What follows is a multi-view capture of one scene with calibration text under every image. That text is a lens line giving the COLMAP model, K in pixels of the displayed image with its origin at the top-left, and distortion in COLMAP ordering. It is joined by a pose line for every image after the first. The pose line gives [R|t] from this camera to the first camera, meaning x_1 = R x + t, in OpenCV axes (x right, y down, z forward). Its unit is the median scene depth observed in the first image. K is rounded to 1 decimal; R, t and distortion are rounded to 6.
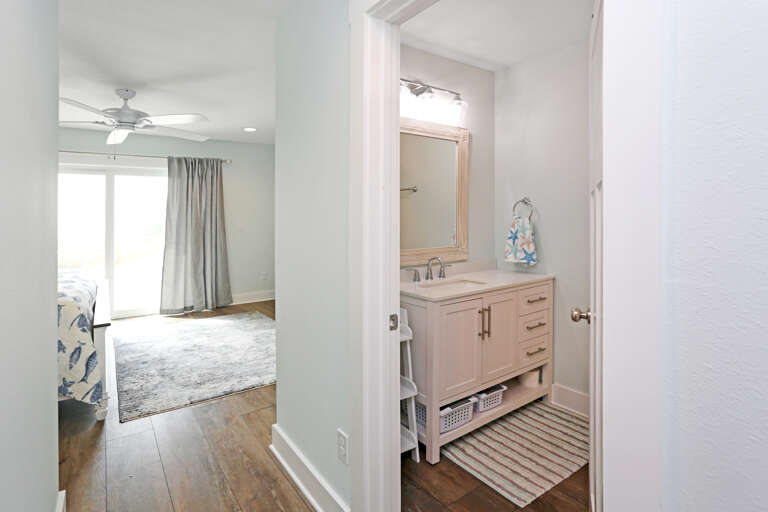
lens RADIAL K [[394.5, 0, 395.3], [0, 394.5, 232.6], [0, 0, 1]] dist [-0.037349, 0.000045]
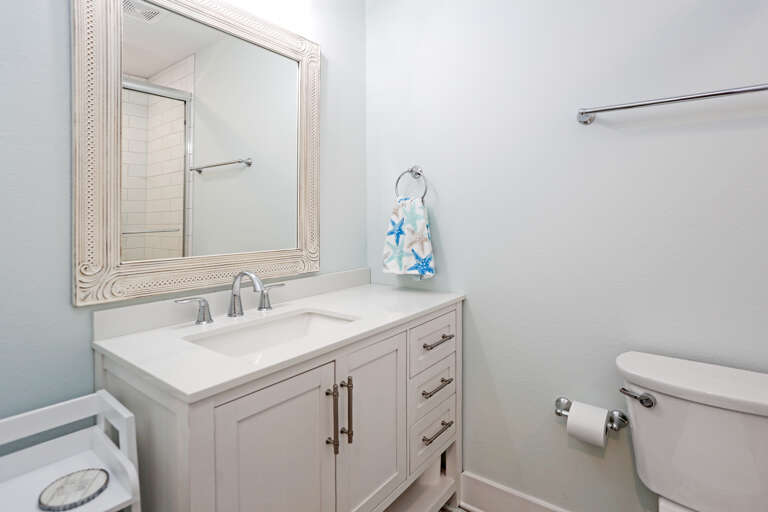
lens RADIAL K [[394.5, 0, 395.3], [0, 394.5, 232.6], [0, 0, 1]] dist [-0.037349, 0.000045]
pose [[0.956761, -0.006201, 0.290809, 0.130799], [0.008608, 0.999938, -0.007001, 0.018008], [-0.290748, 0.009202, 0.956755, 0.448524]]
